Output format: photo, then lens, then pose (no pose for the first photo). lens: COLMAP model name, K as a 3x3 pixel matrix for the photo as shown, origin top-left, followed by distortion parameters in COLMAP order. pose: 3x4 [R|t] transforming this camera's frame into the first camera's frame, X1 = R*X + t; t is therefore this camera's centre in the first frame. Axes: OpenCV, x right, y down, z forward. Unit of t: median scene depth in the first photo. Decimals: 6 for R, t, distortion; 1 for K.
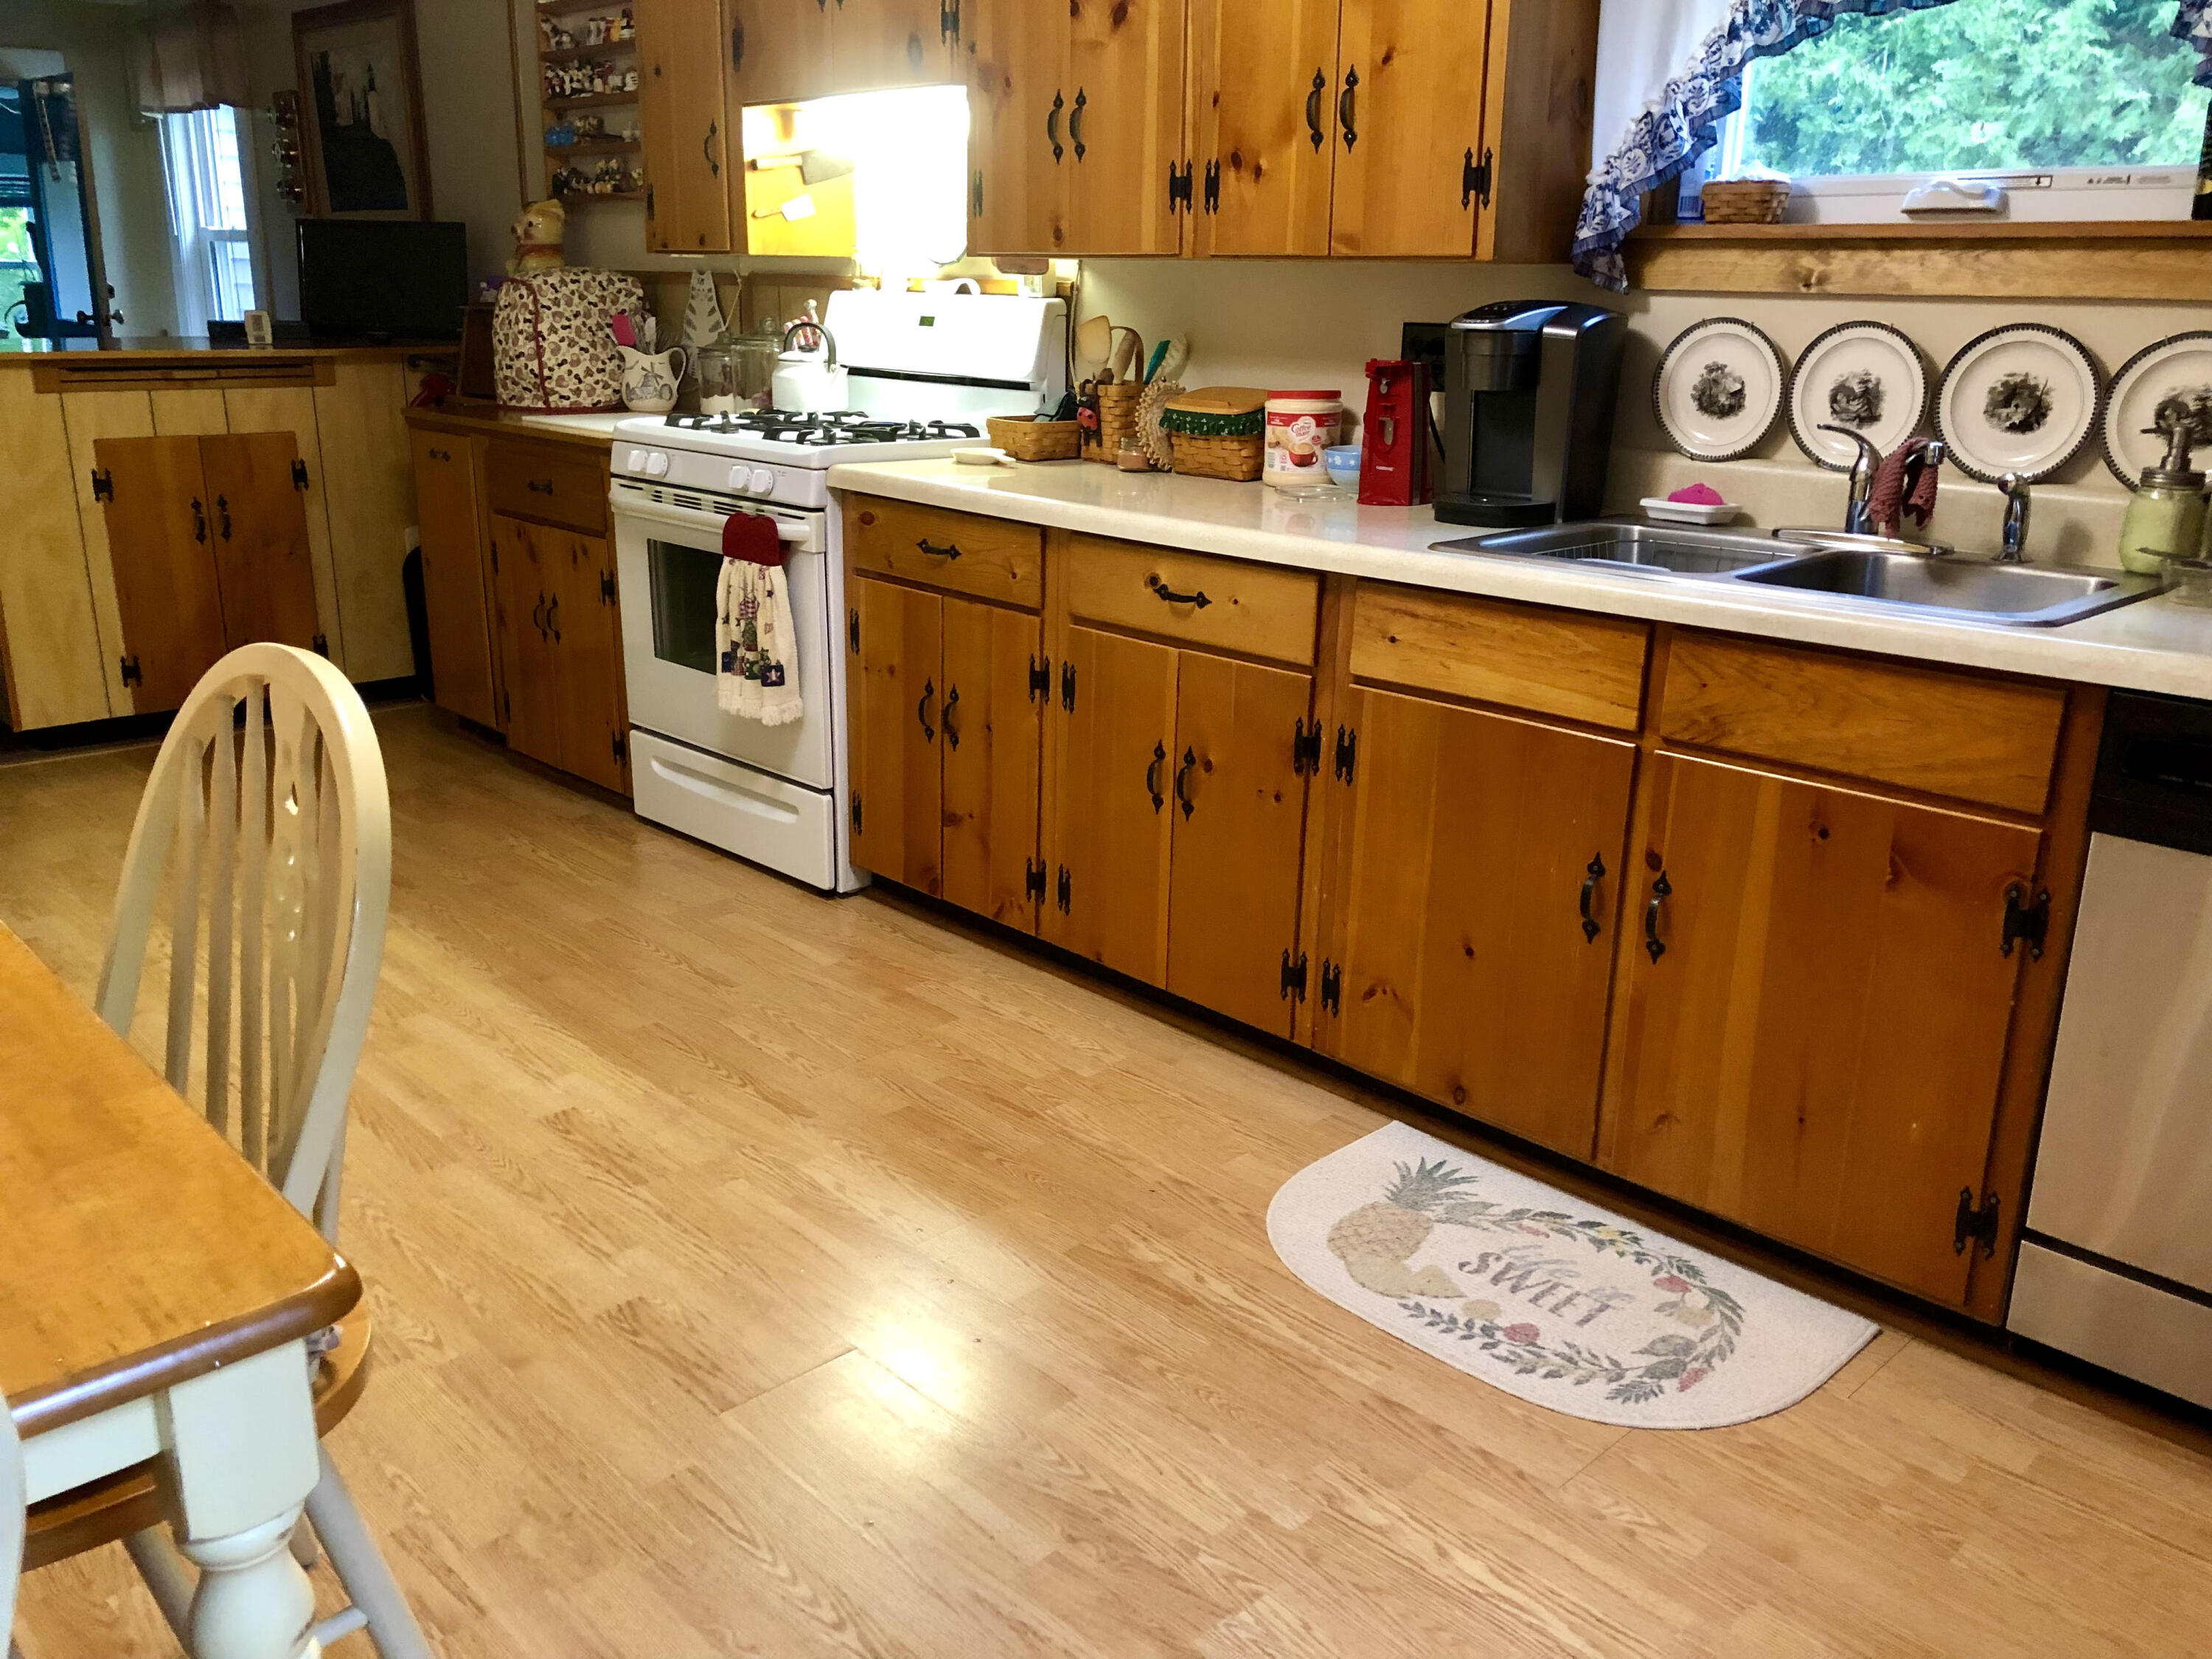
lens RADIAL K [[1759.5, 0, 1106.0], [0, 1759.5, 829.5], [0, 0, 1]] dist [0.137459, -0.354193]
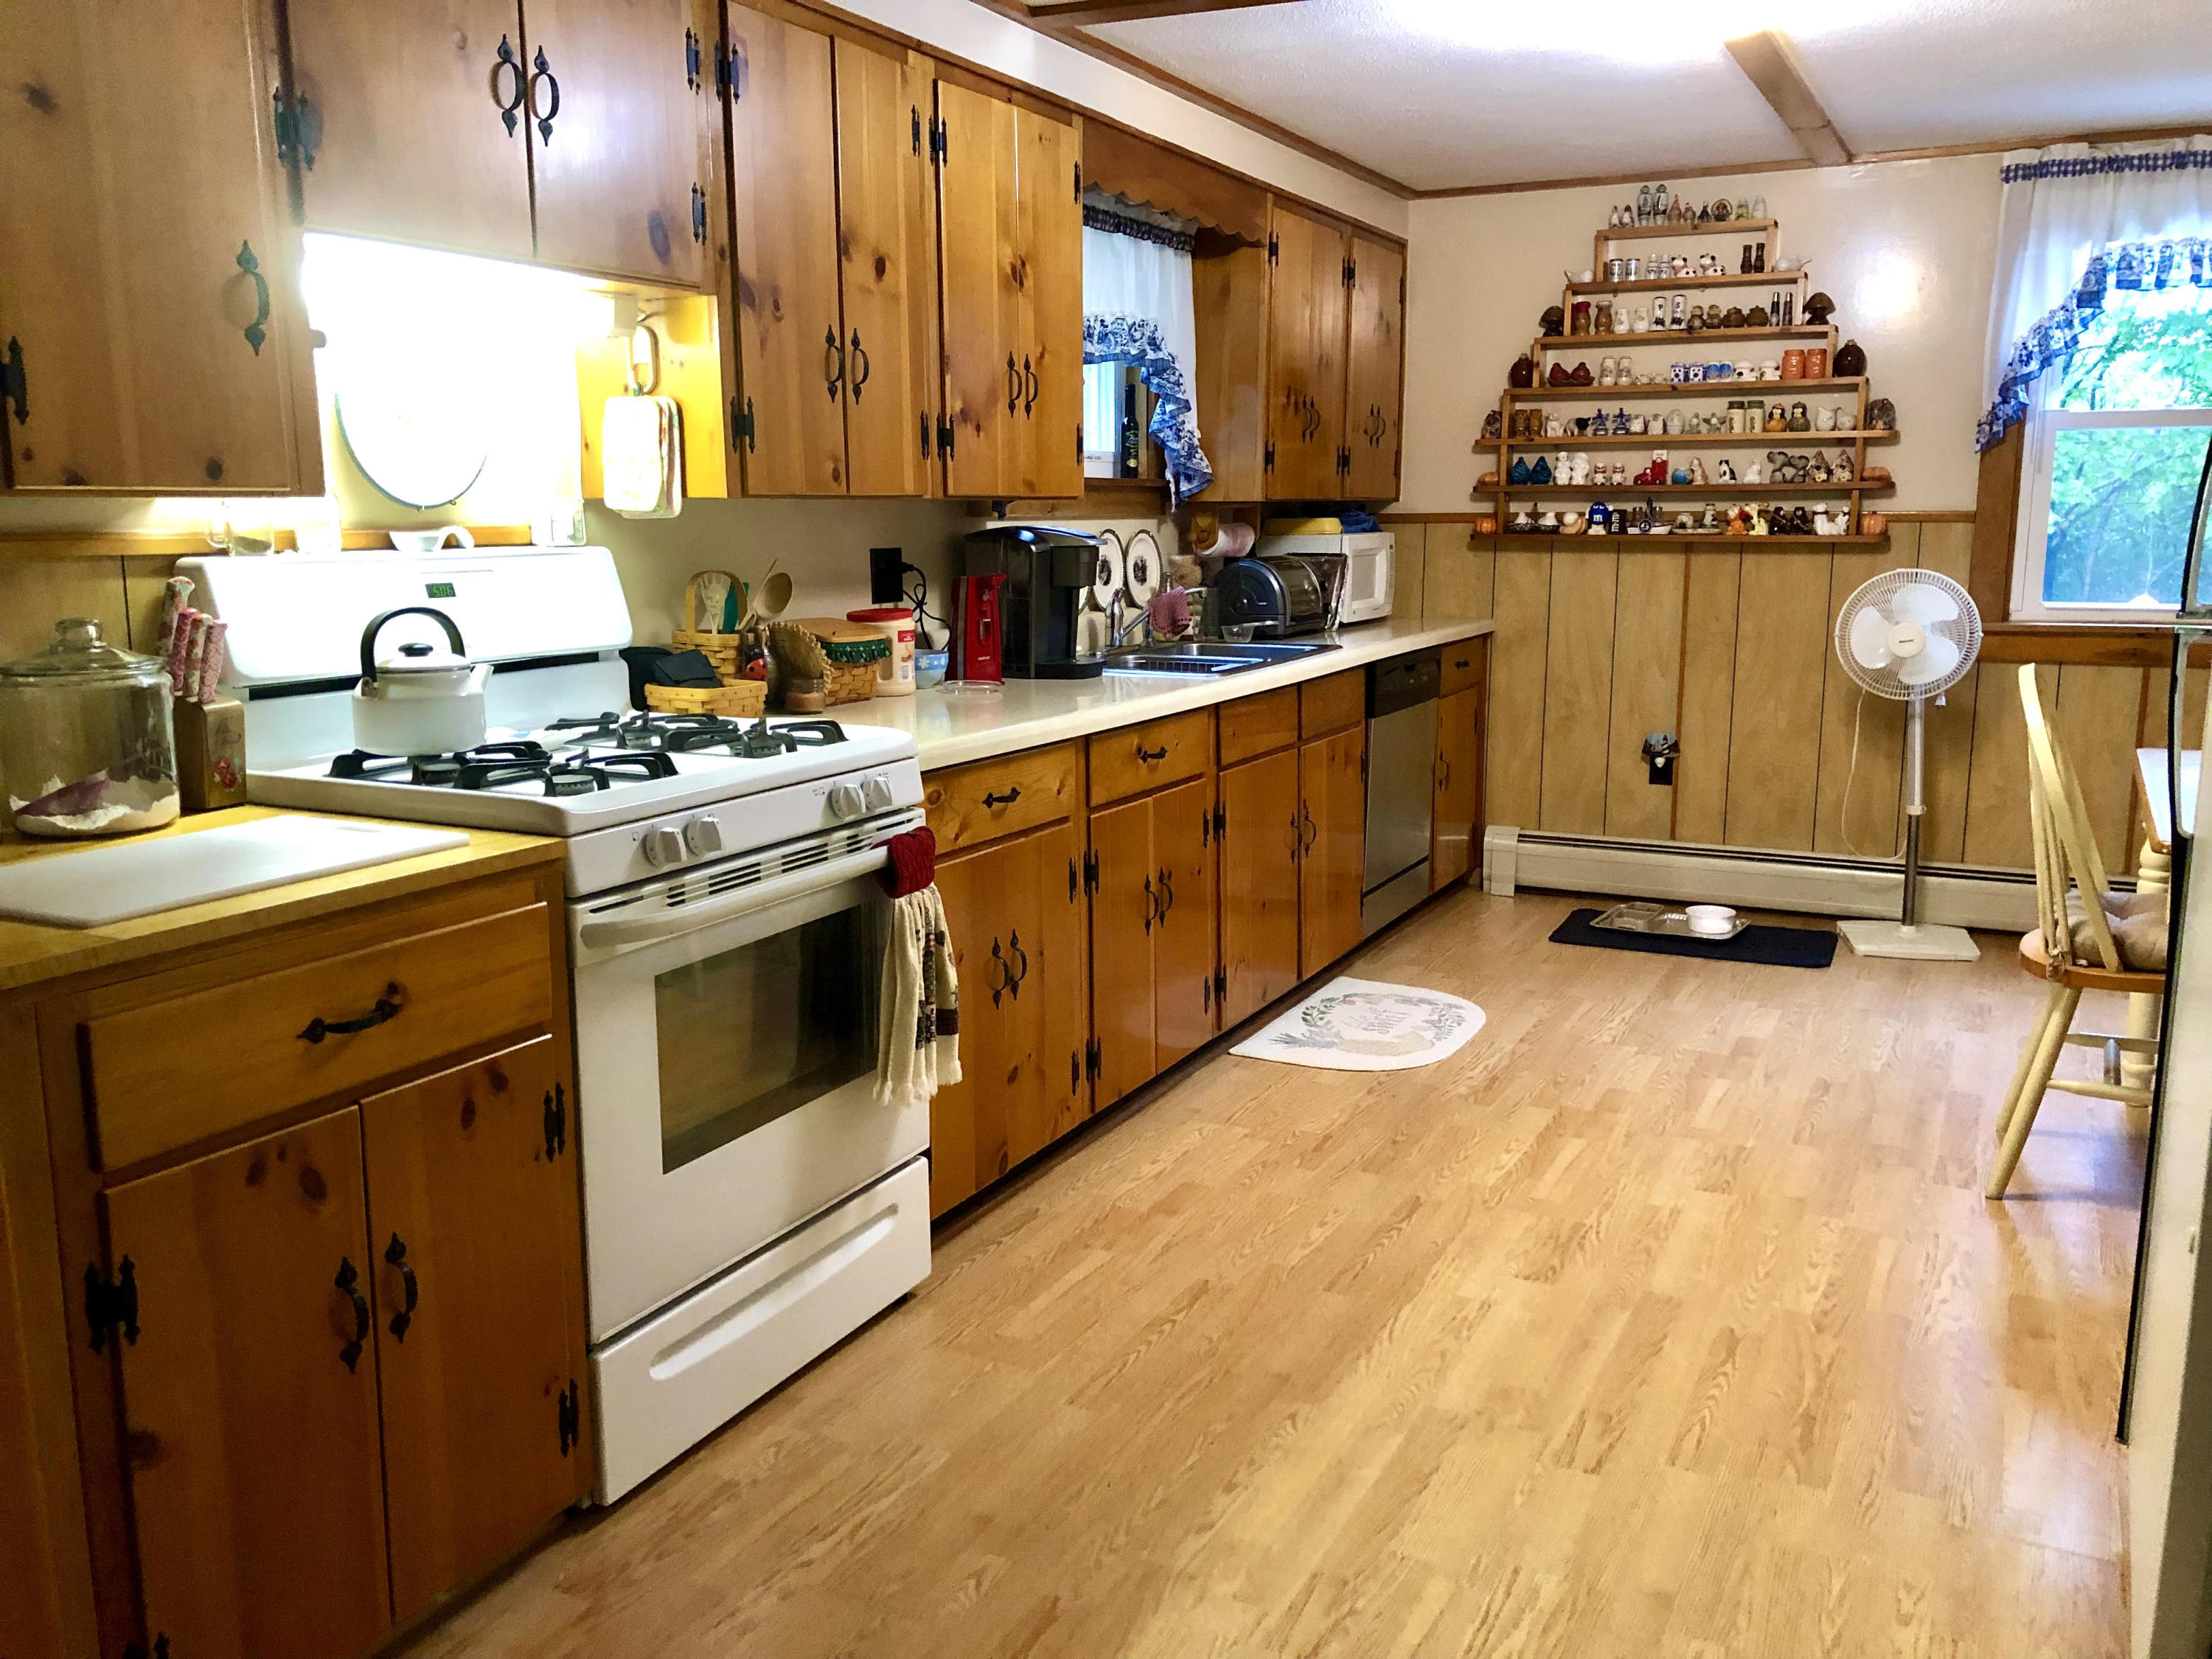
lens RADIAL K [[1803.4, 0, 1106.7], [0, 1803.4, 808.9], [0, 0, 1]] dist [0.074197, -0.080552]
pose [[-0.322865, -0.181260, 0.928926, -1.180729], [0.272142, 0.922260, 0.274547, -0.470319], [-0.906475, 0.341441, -0.248437, 1.391470]]
